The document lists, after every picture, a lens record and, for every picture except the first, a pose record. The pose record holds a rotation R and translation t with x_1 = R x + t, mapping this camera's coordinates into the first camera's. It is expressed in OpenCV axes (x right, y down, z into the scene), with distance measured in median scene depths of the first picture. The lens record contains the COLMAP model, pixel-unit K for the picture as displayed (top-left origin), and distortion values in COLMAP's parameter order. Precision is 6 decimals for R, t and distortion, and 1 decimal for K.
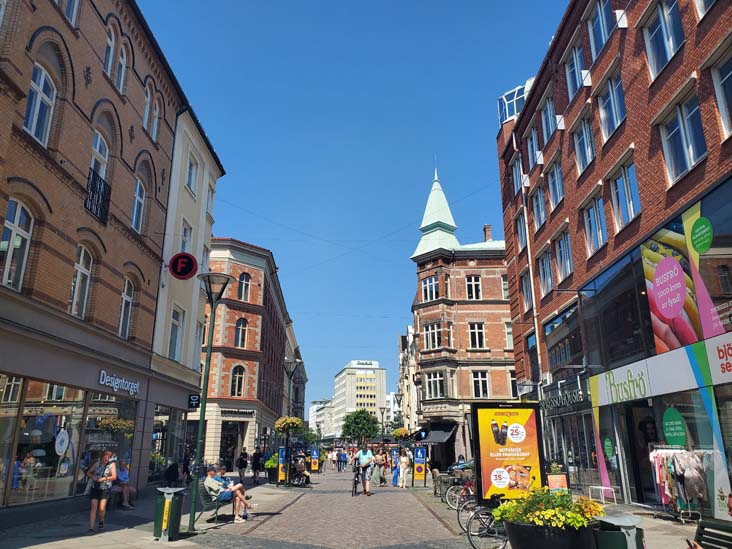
lens RADIAL K [[578.6, 0, 366.0], [0, 578.6, 274.5], [0, 0, 1]] dist [-0.001269, -0.001330]
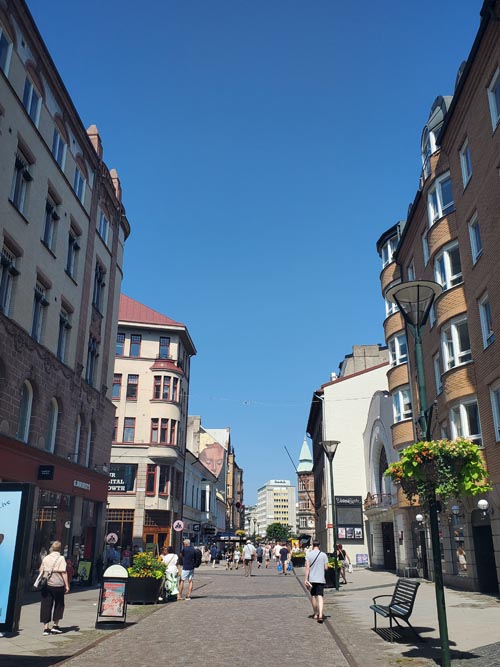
lens RADIAL K [[527.2, 0, 250.0], [0, 527.2, 333.5], [0, 0, 1]] dist [-0.001269, -0.001330]
pose [[0.998359, -0.019546, -0.053830, 0.005093], [0.014471, 0.995551, -0.093103, -0.233581], [0.055411, 0.092171, 0.994200, -0.794010]]
